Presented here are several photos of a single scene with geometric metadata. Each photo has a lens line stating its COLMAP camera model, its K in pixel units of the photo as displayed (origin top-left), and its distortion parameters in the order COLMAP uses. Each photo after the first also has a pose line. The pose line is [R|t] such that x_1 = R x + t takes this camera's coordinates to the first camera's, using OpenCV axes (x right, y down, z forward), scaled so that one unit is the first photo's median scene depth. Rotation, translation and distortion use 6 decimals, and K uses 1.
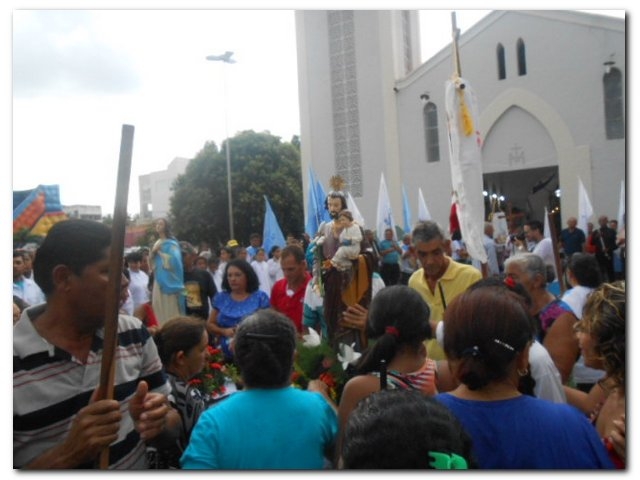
lens RADIAL K [[473.8, 0, 316.6], [0, 473.8, 236.1], [0, 0, 1]] dist [-0.045117, 0.053099]
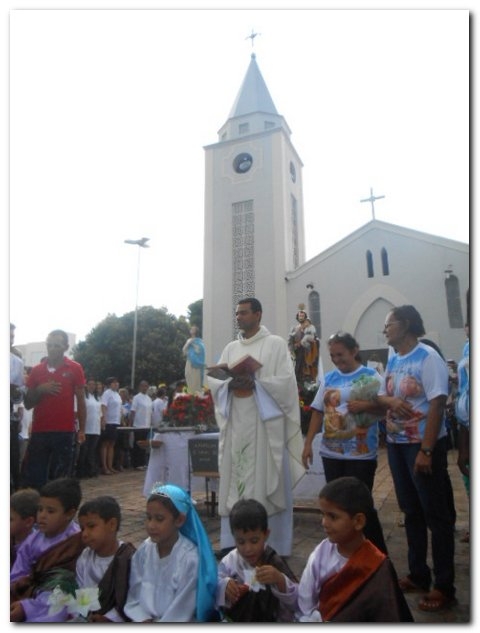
lens RADIAL K [[471.8, 0, 234.0], [0, 471.8, 313.1], [0, 0, 1]] dist [-0.009921, 0.002226]
pose [[0.993375, 0.072943, 0.088799, -0.074046], [-0.050672, 0.971578, -0.231232, 0.069283], [-0.103142, 0.225200, 0.968838, -0.164320]]
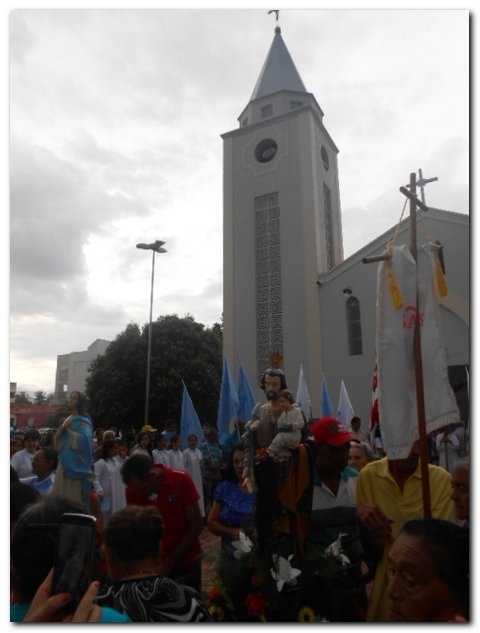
lens RADIAL K [[471.8, 0, 234.0], [0, 471.8, 313.1], [0, 0, 1]] dist [-0.009921, 0.002226]
pose [[0.998734, 0.049758, -0.007390, -0.005767], [-0.050101, 0.970768, -0.234731, 0.002661], [-0.004506, 0.234804, 0.972032, 0.018447]]
